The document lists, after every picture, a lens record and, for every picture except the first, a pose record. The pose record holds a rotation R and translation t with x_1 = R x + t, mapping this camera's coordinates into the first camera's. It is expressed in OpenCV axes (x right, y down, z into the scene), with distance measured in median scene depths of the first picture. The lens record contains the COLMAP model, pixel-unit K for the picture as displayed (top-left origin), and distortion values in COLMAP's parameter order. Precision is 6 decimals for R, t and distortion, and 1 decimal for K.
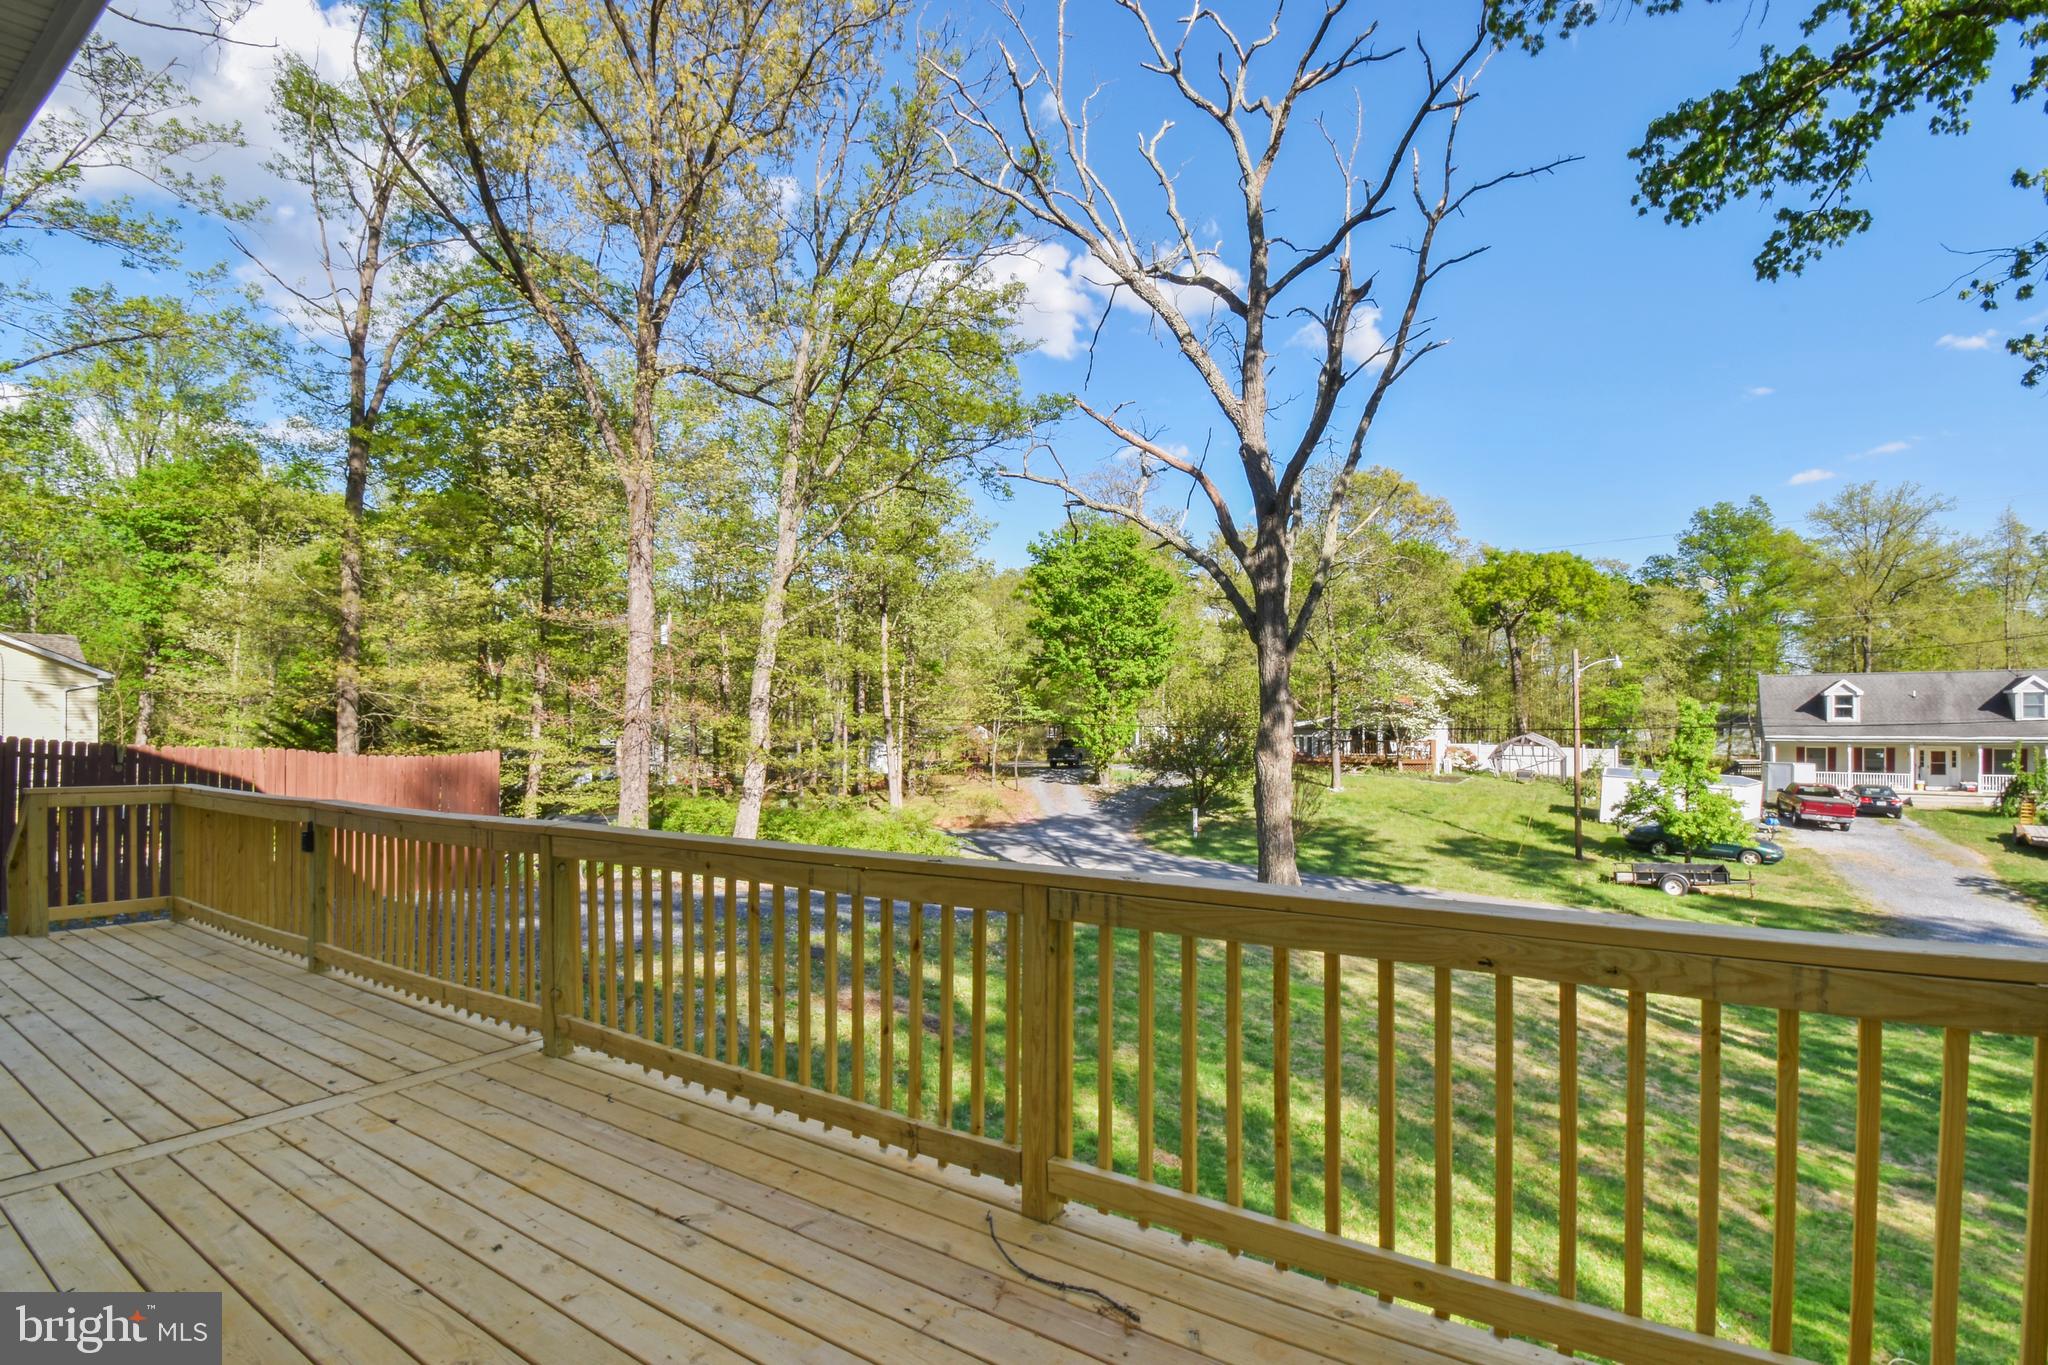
lens RADIAL K [[925.8, 0, 1038.6], [0, 925.8, 714.3], [0, 0, 1]] dist [-0.000138, -0.019765]
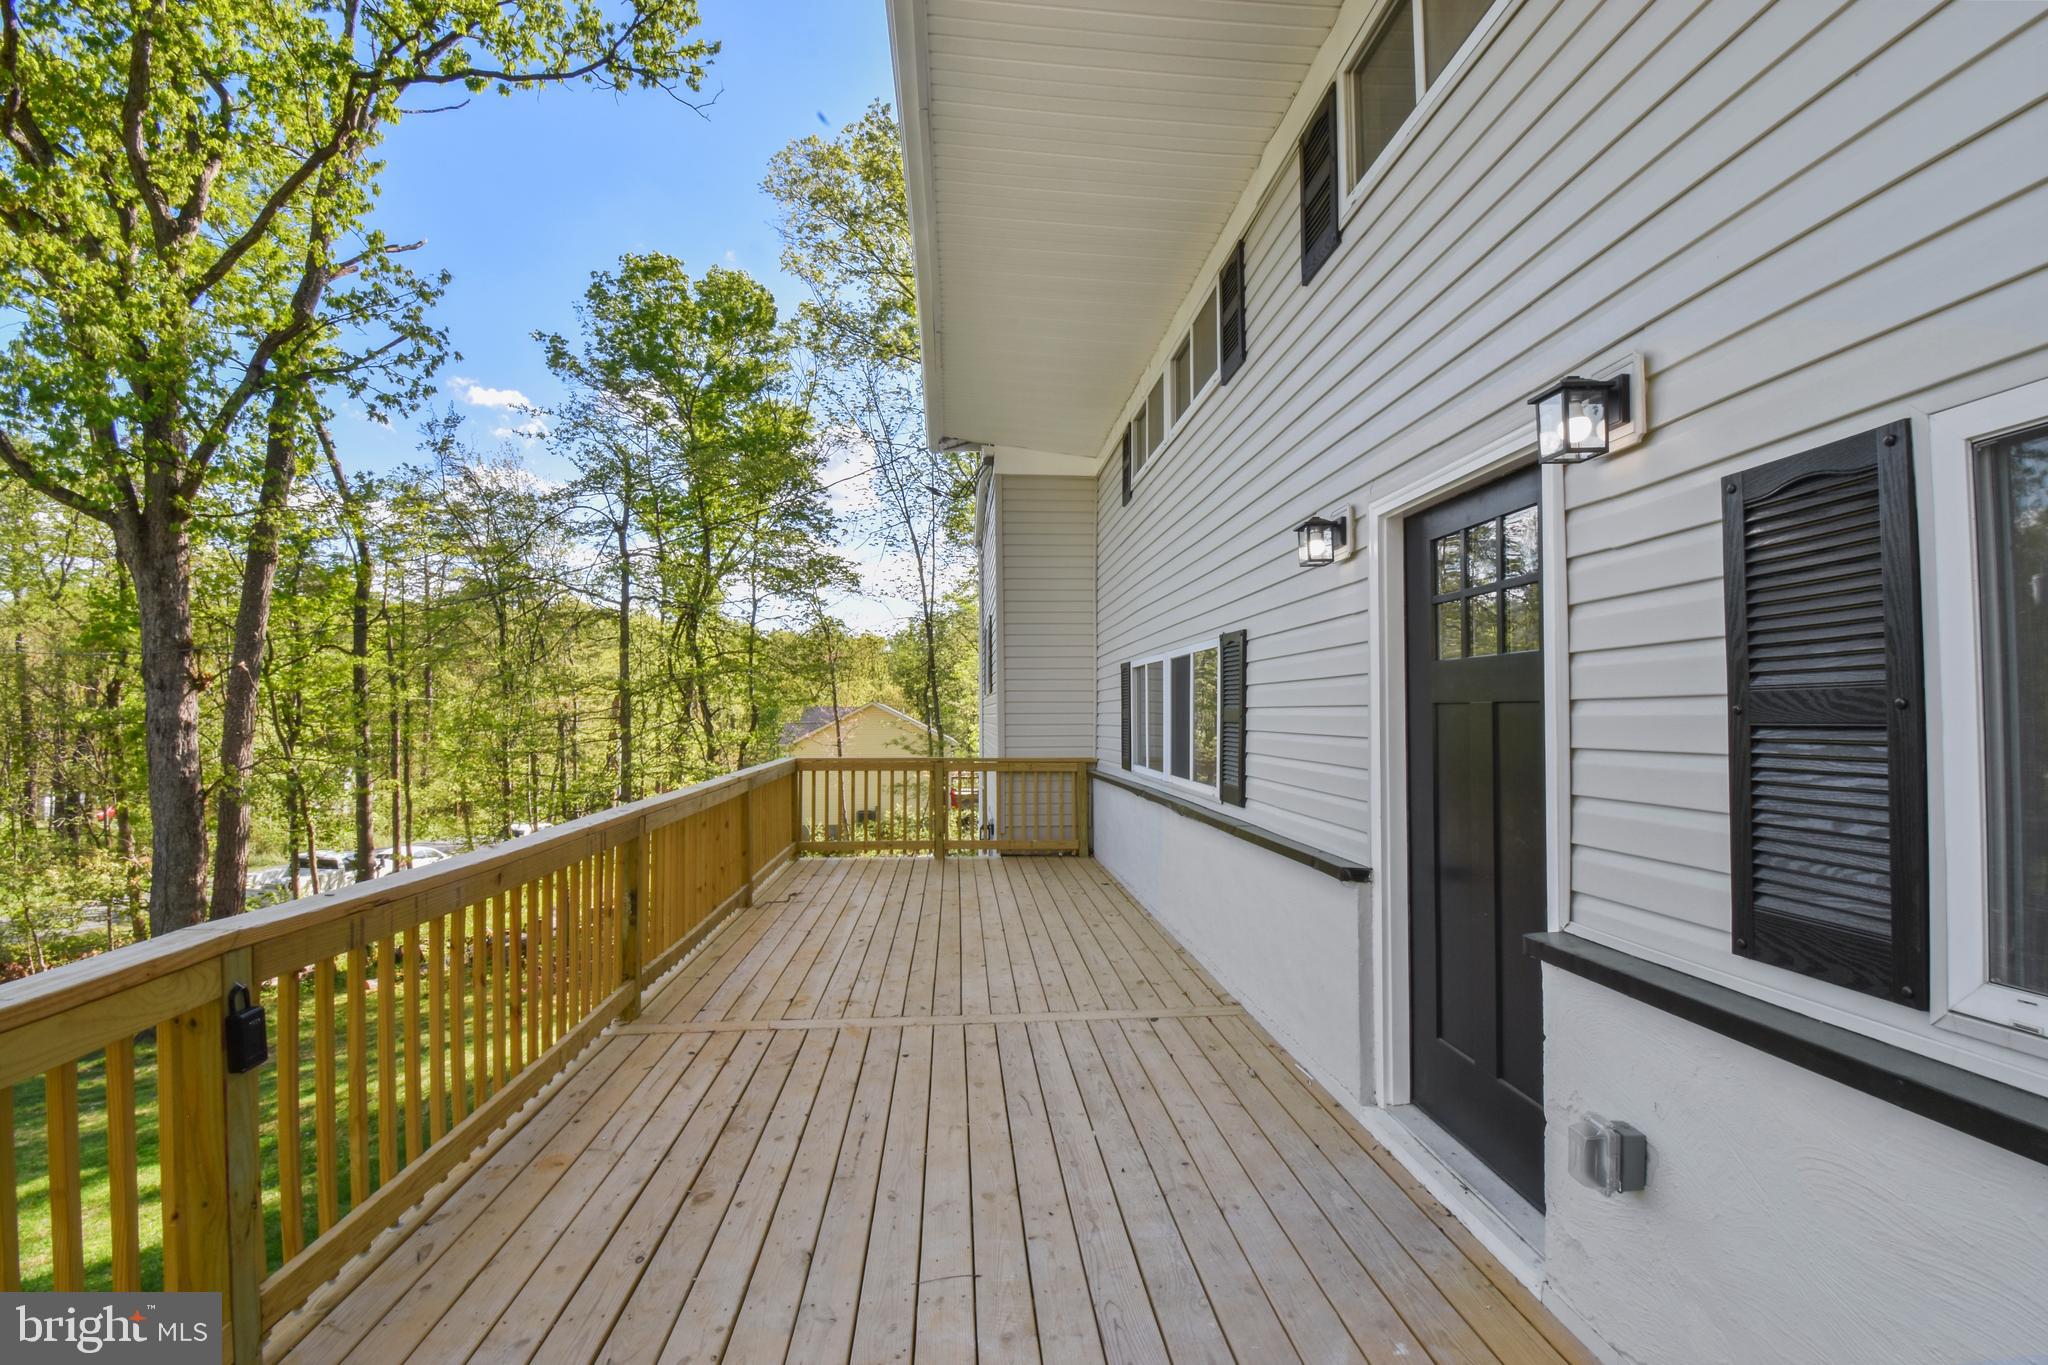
lens RADIAL K [[925.8, 0, 1038.6], [0, 925.8, 714.3], [0, 0, 1]] dist [-0.000138, -0.019765]
pose [[-0.606673, 0.001401, 0.794951, -0.221844], [-0.004797, 0.999974, -0.005422, 0.001052], [-0.794937, -0.007103, -0.606650, 0.168127]]
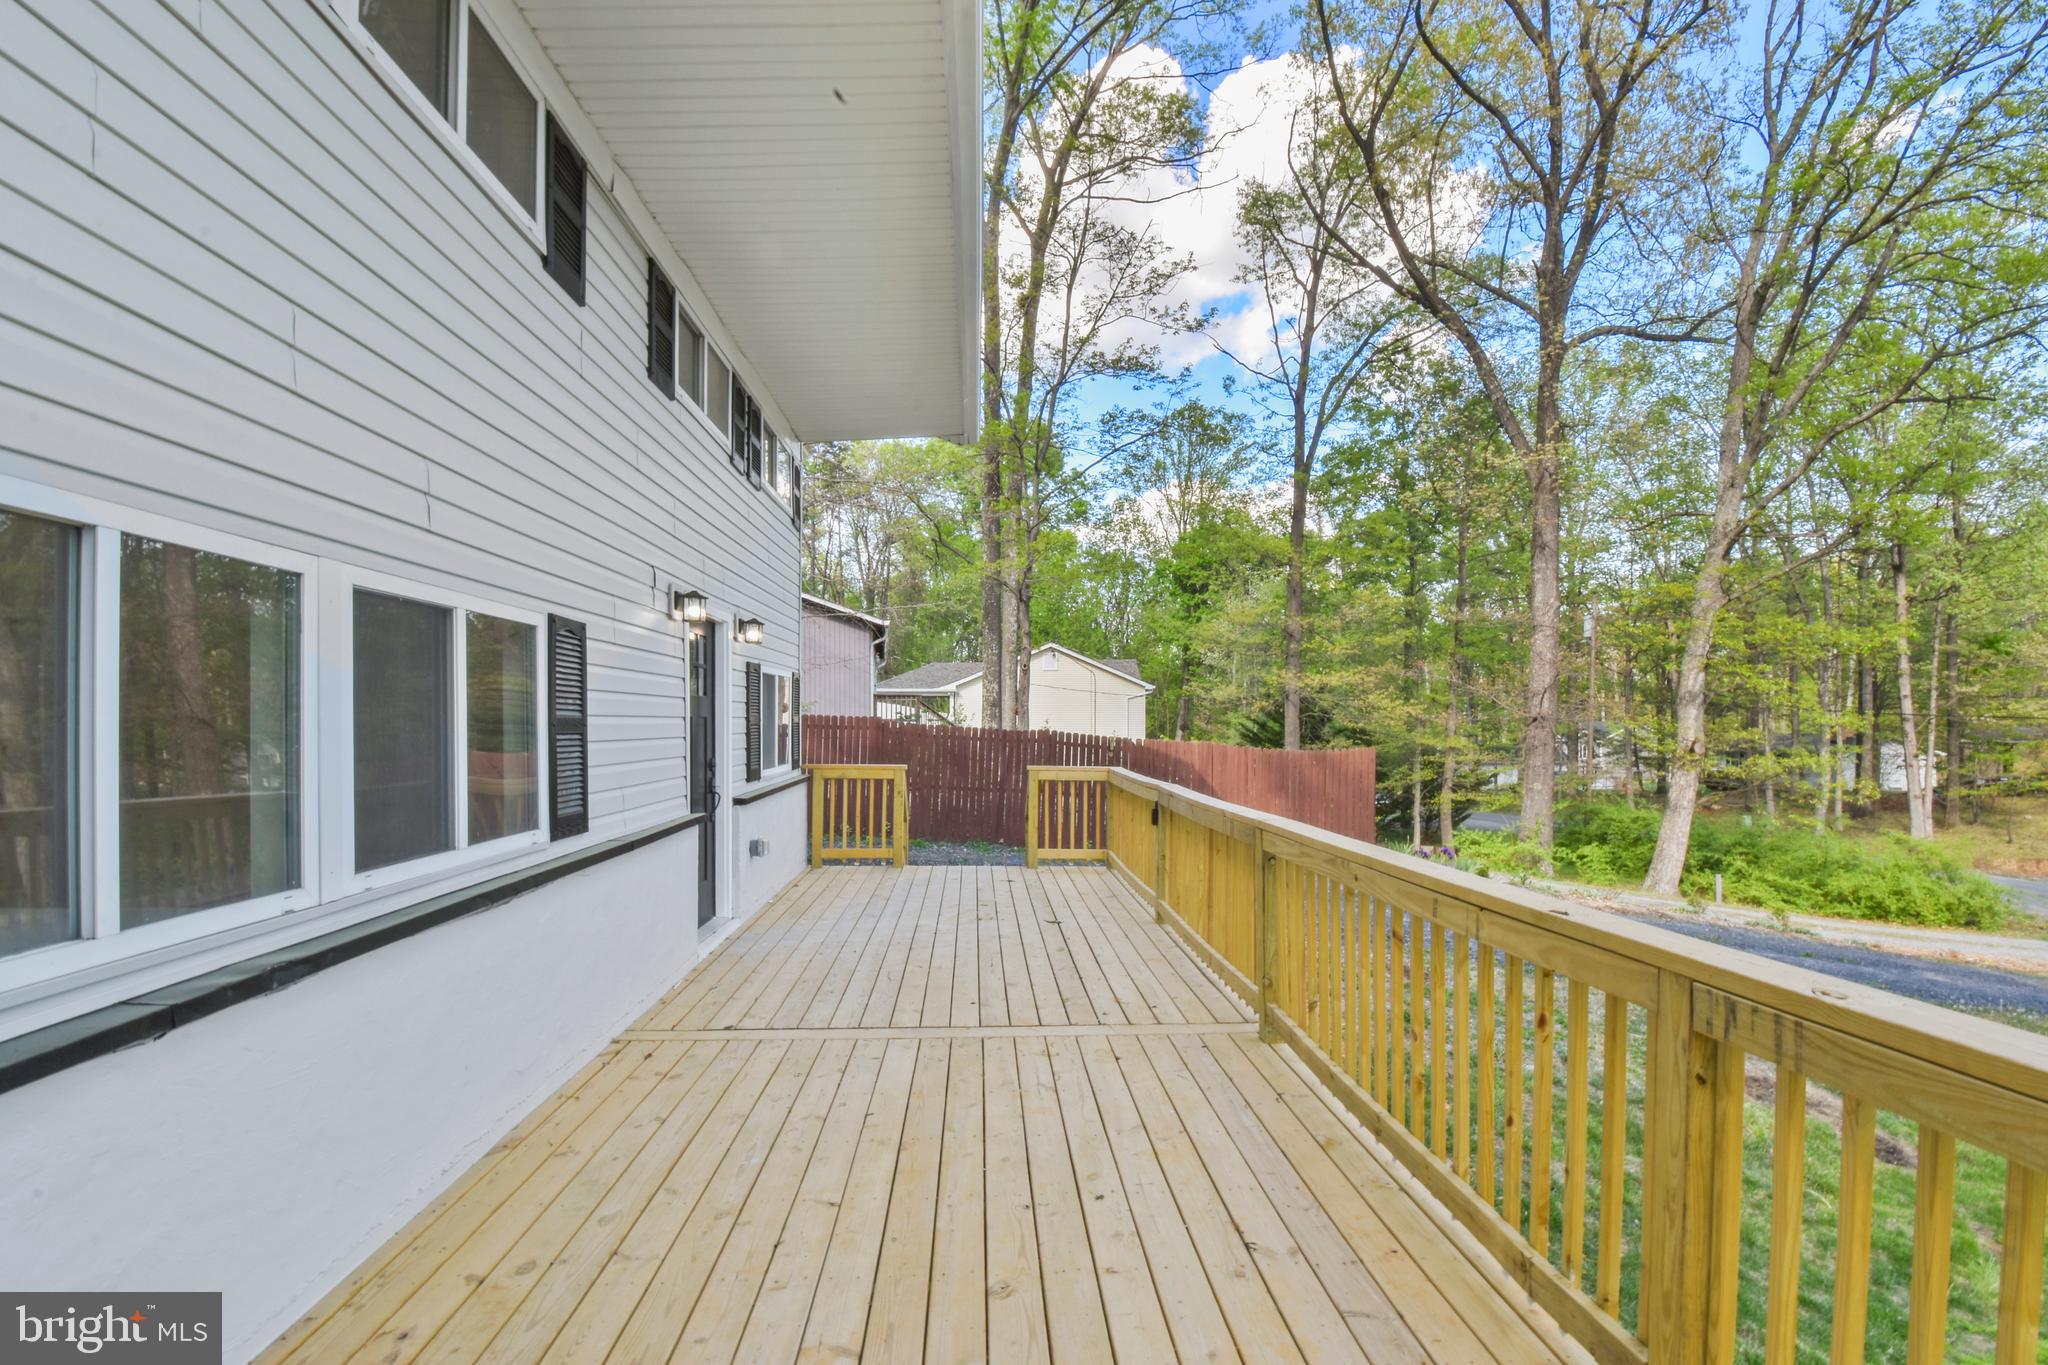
lens RADIAL K [[925.8, 0, 1038.6], [0, 925.8, 714.3], [0, 0, 1]] dist [-0.000138, -0.019765]
pose [[0.589791, -0.004140, -0.807545, 0.022399], [0.005453, 0.999984, -0.001144, -0.000297], [0.807538, -0.003729, 0.589804, 0.022662]]
